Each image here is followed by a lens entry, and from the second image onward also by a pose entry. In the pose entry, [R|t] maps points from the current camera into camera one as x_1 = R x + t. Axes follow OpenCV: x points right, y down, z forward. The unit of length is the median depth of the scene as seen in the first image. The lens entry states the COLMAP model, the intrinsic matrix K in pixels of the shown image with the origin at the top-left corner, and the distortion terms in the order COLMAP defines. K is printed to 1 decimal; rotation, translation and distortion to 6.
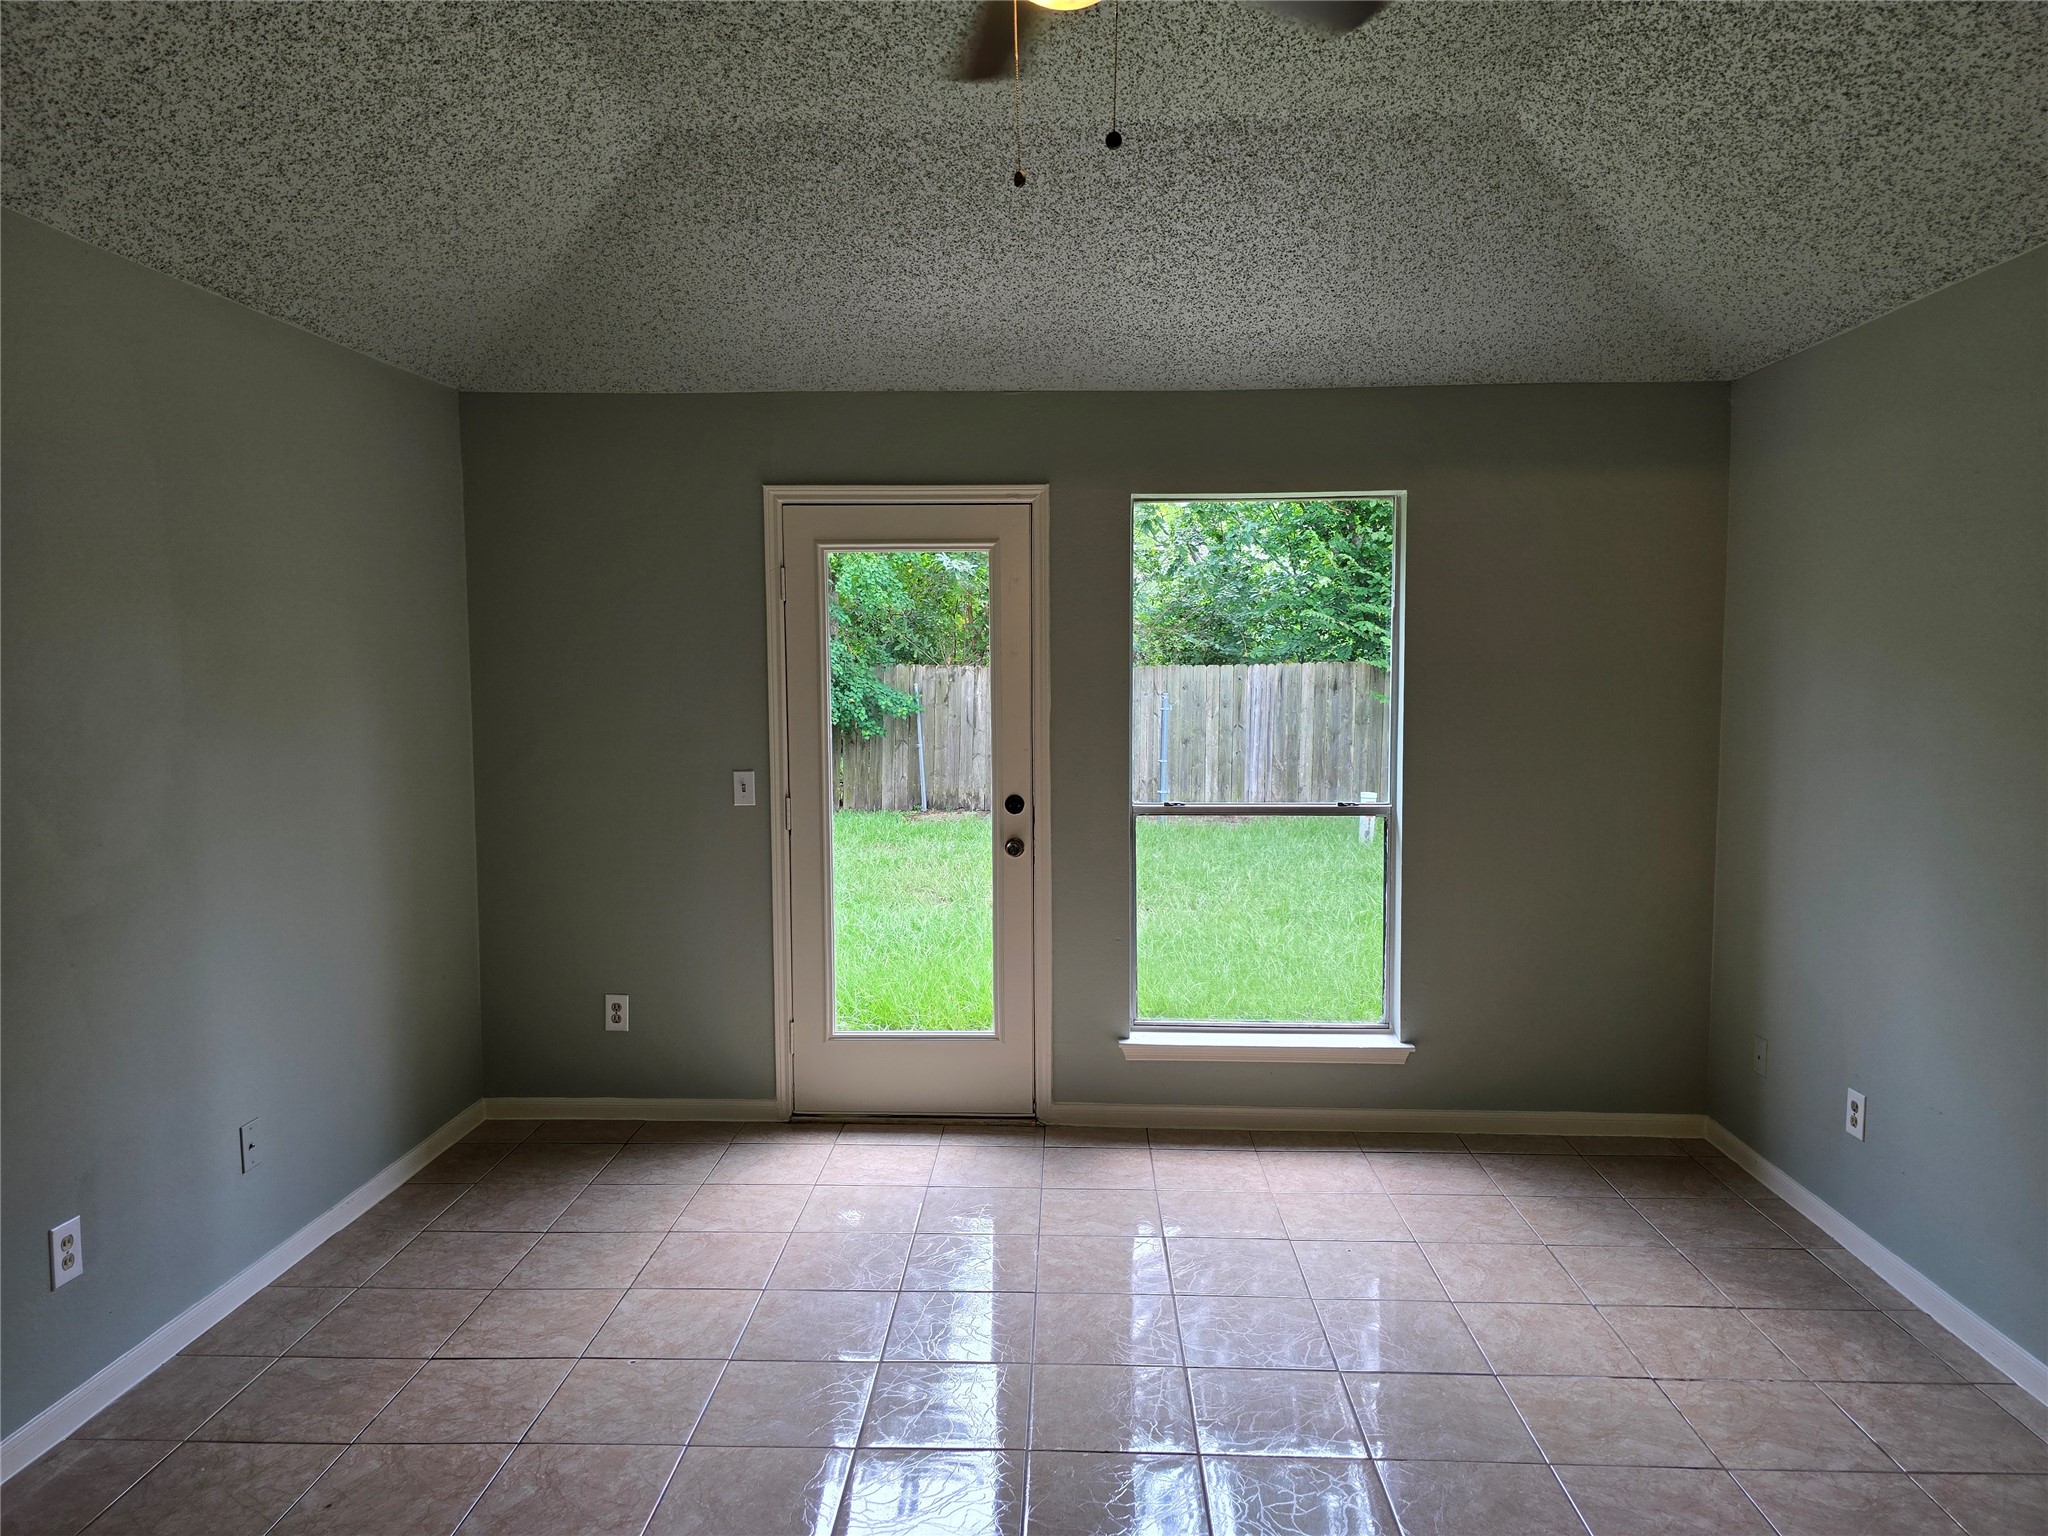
lens RADIAL K [[1377.1, 0, 1031.2], [0, 1377.1, 770.0], [0, 0, 1]] dist [0.052760, -0.041464]
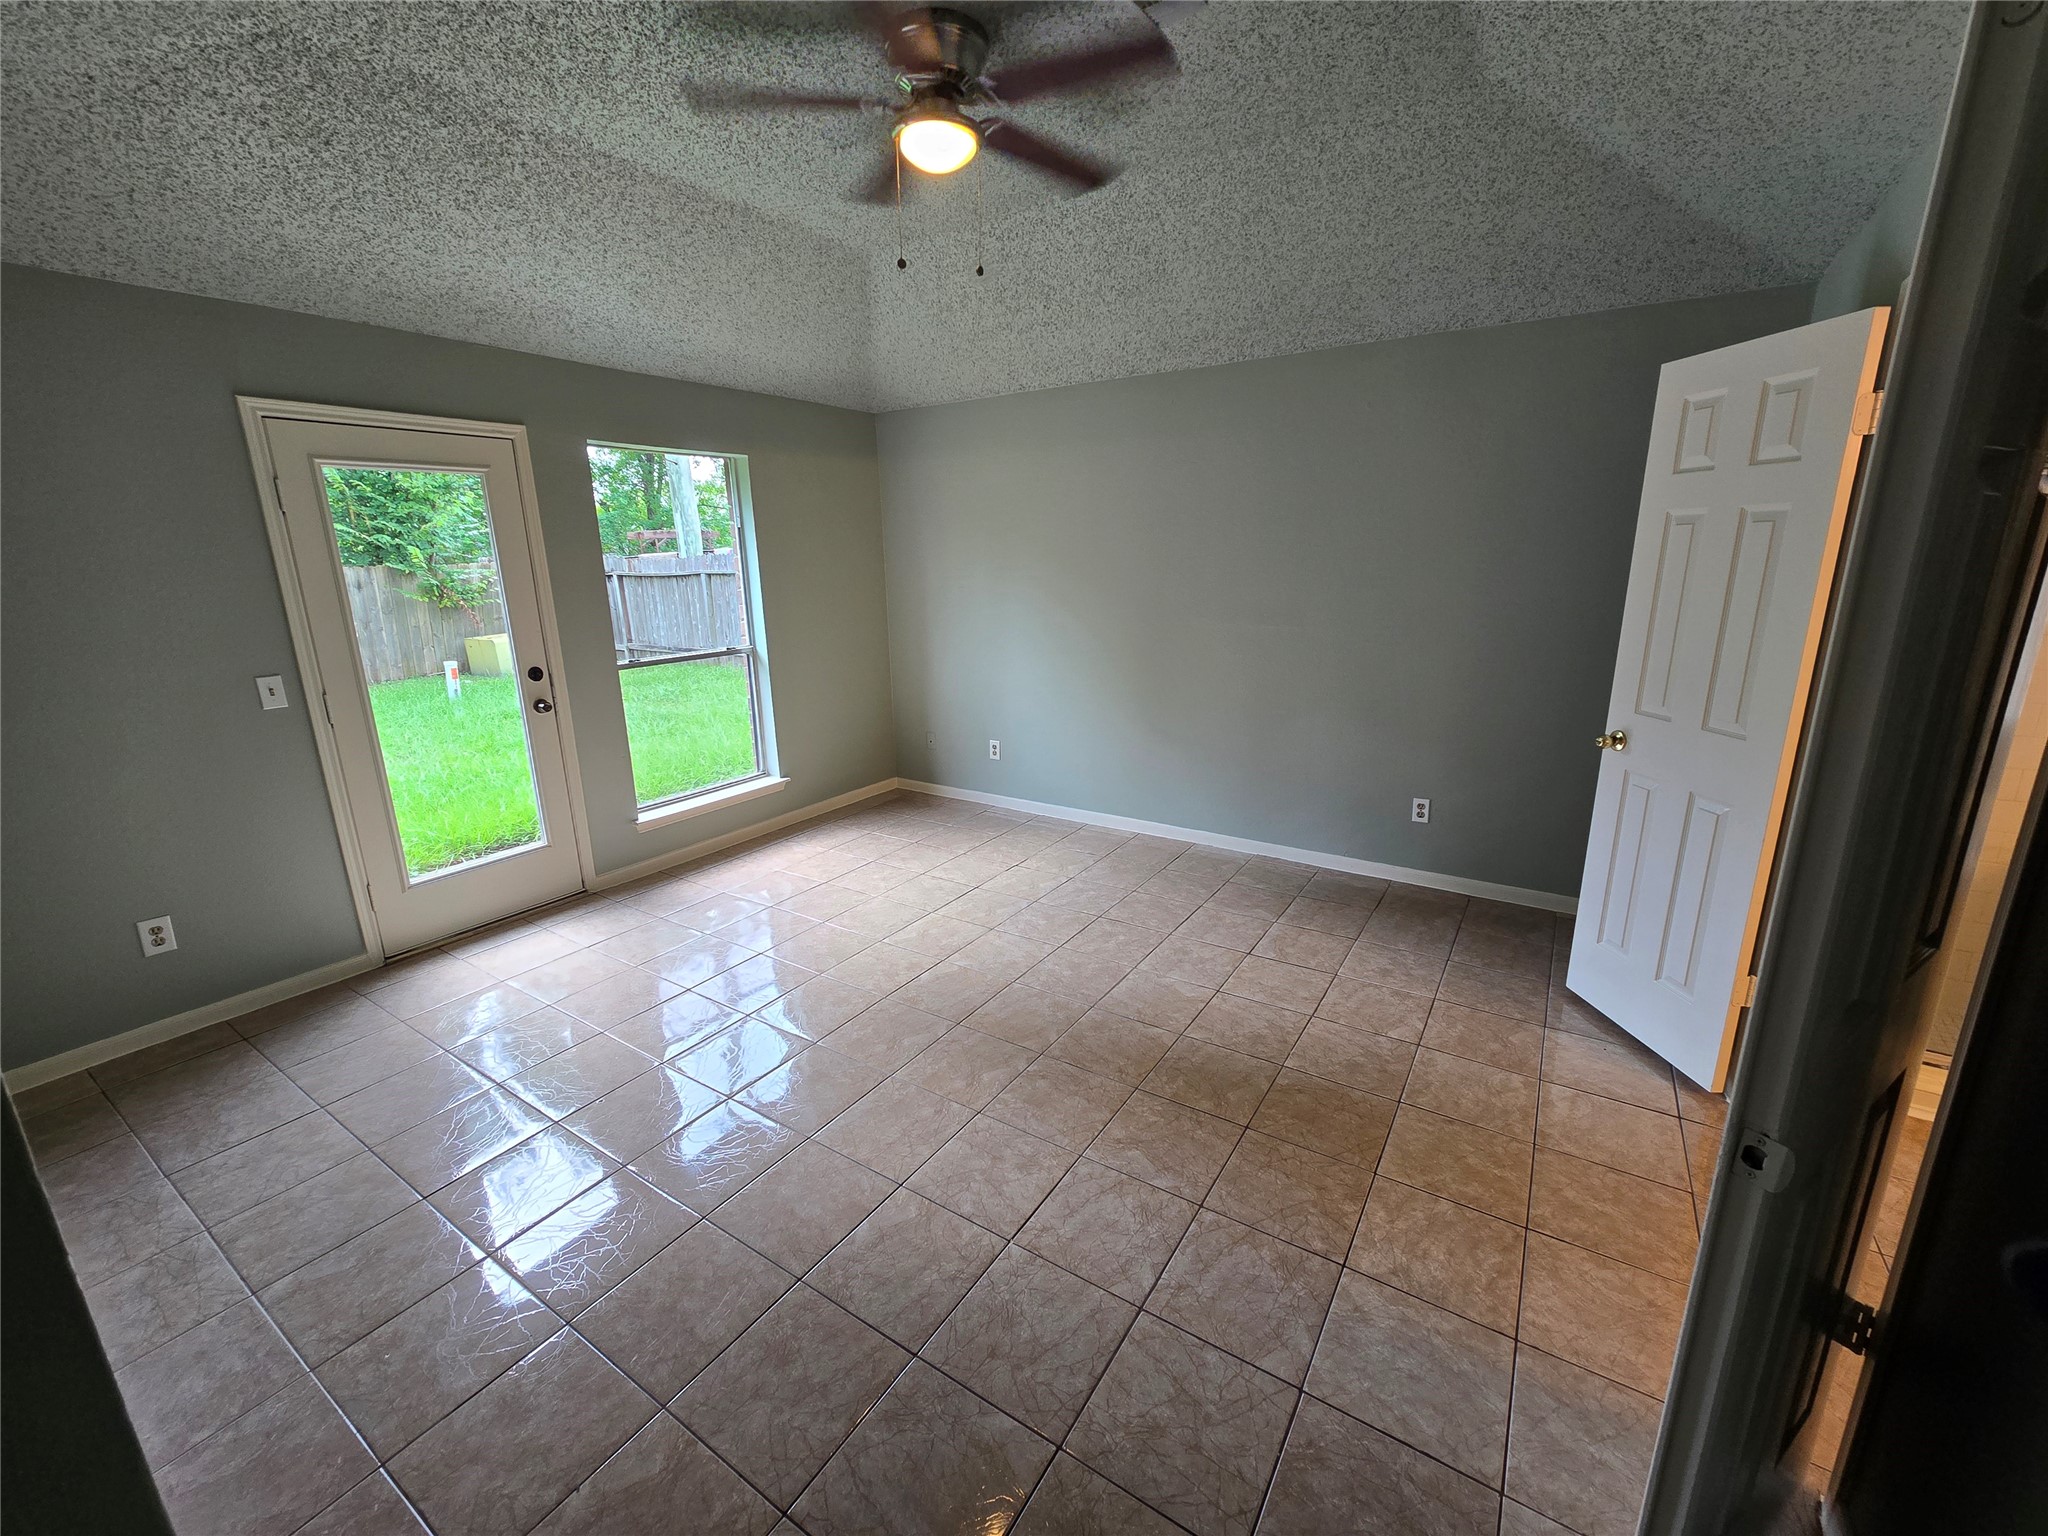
lens RADIAL K [[833.9, 0, 1032.9], [0, 833.9, 764.3], [0, 0, 1]] dist [-0.006911, 0.000147]
pose [[0.514030, -0.219692, 0.829161, -0.491562], [0.084469, 0.974911, 0.205944, -0.016302], [-0.853603, -0.035823, 0.519691, 0.175418]]
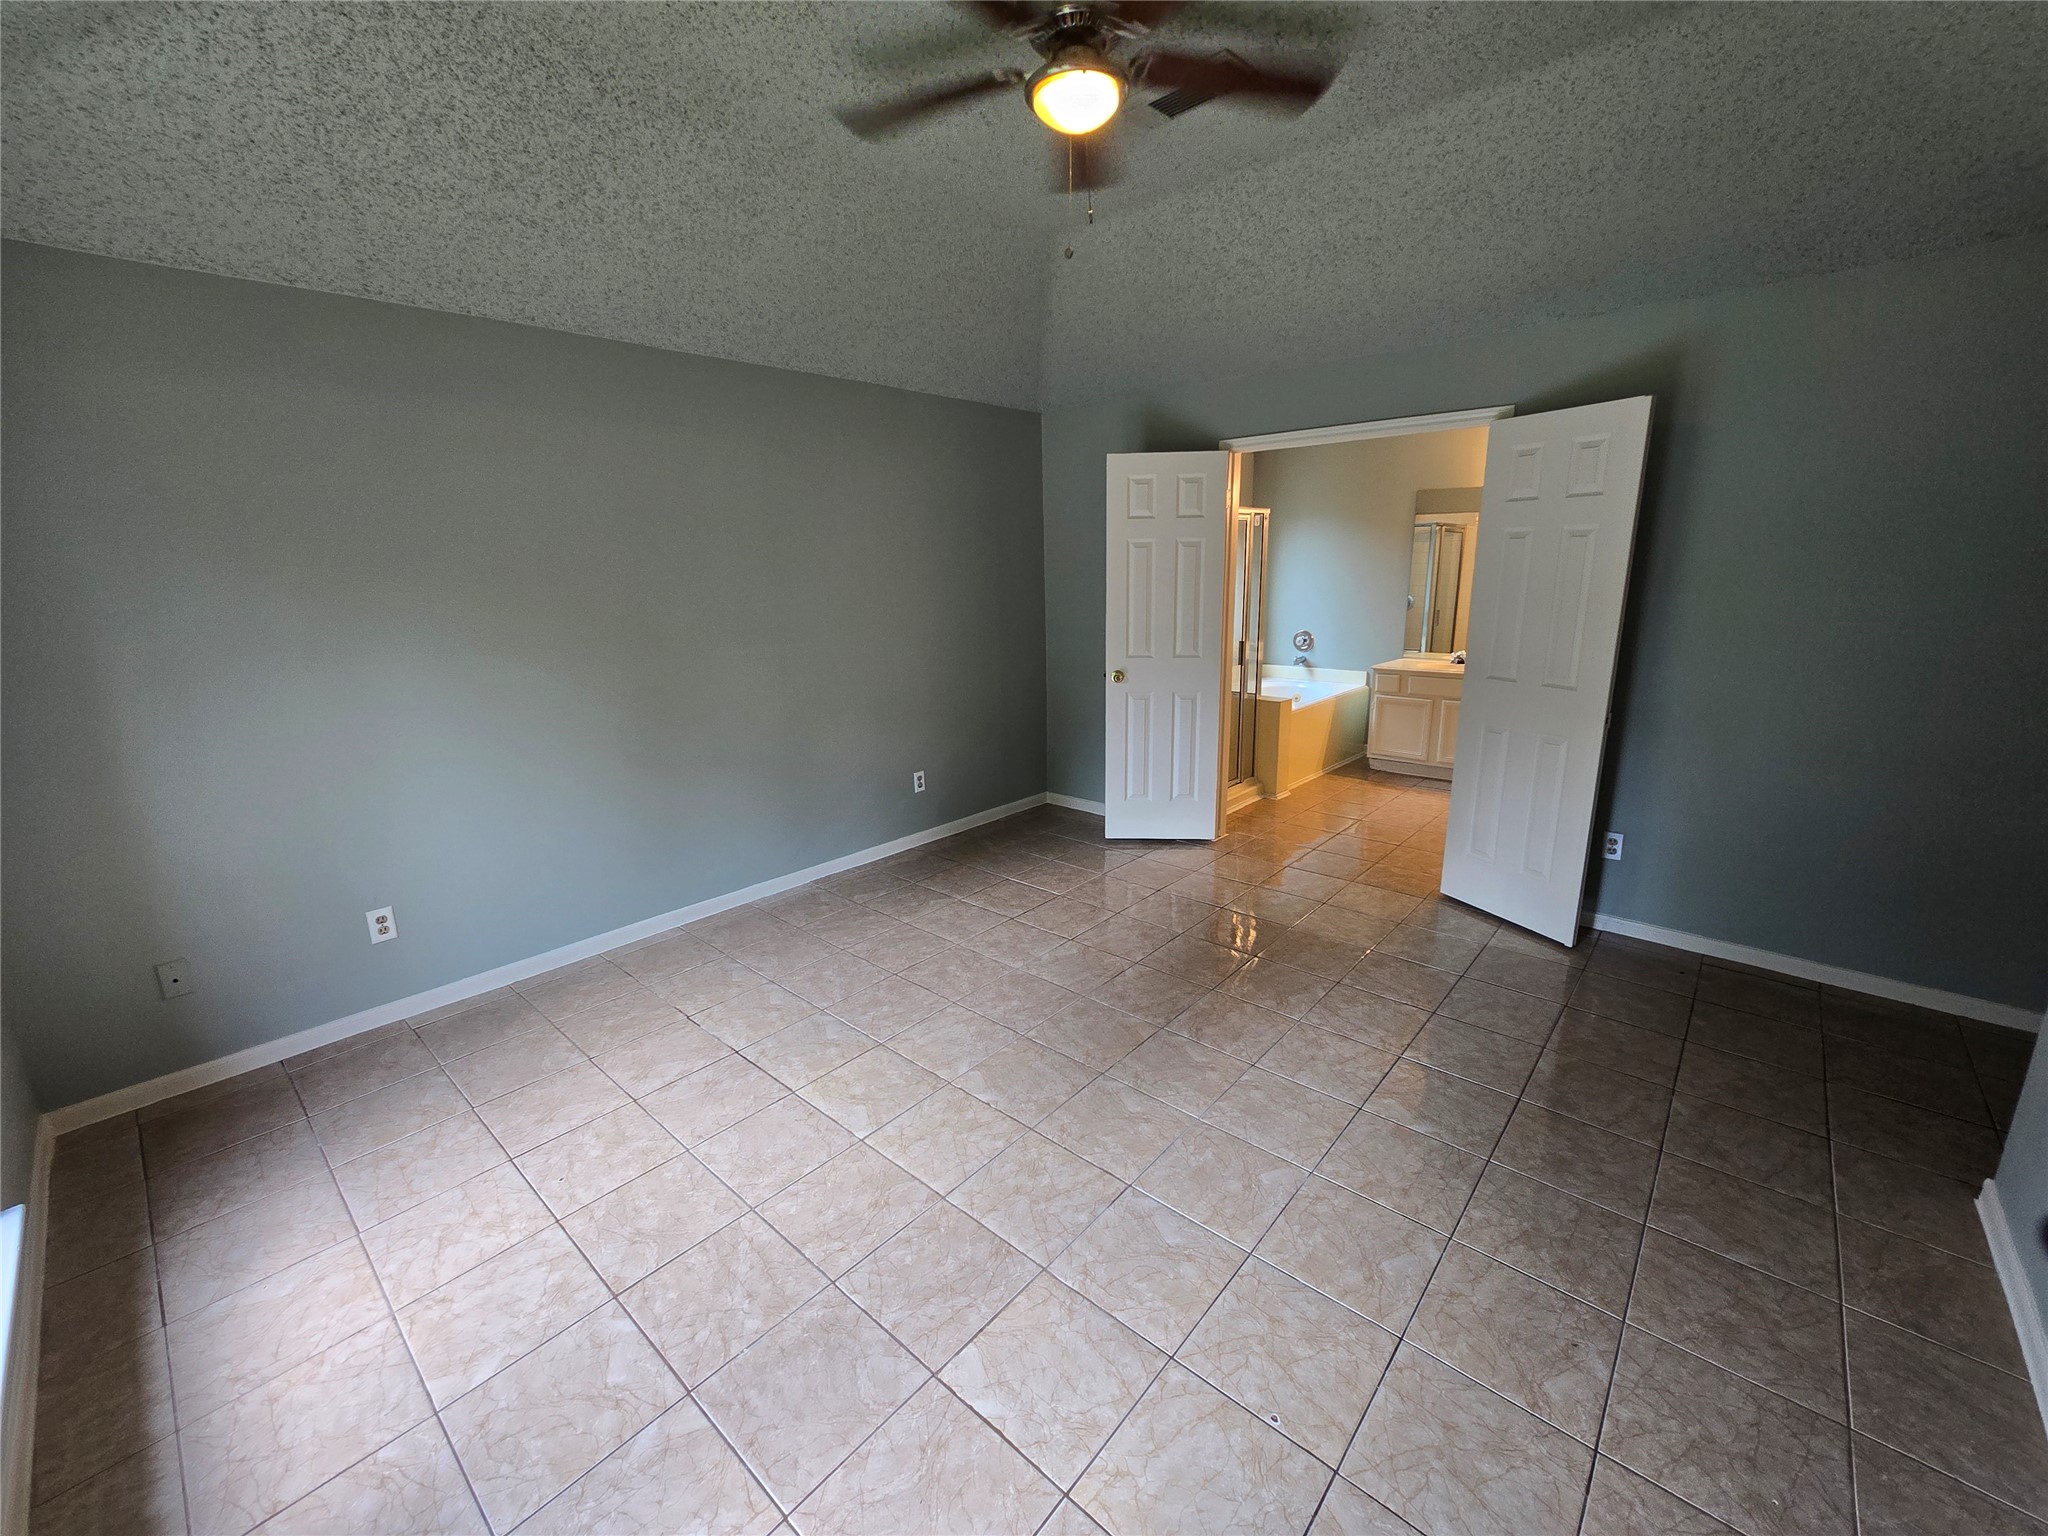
lens RADIAL K [[833.9, 0, 1032.9], [0, 833.9, 762.0], [0, 0, 1]] dist [-0.006911, 0.000147]
pose [[-0.772693, -0.133364, 0.620612, -0.317824], [0.070870, 0.953444, 0.293124, -0.079995], [-0.630811, 0.270478, -0.727268, 0.993718]]
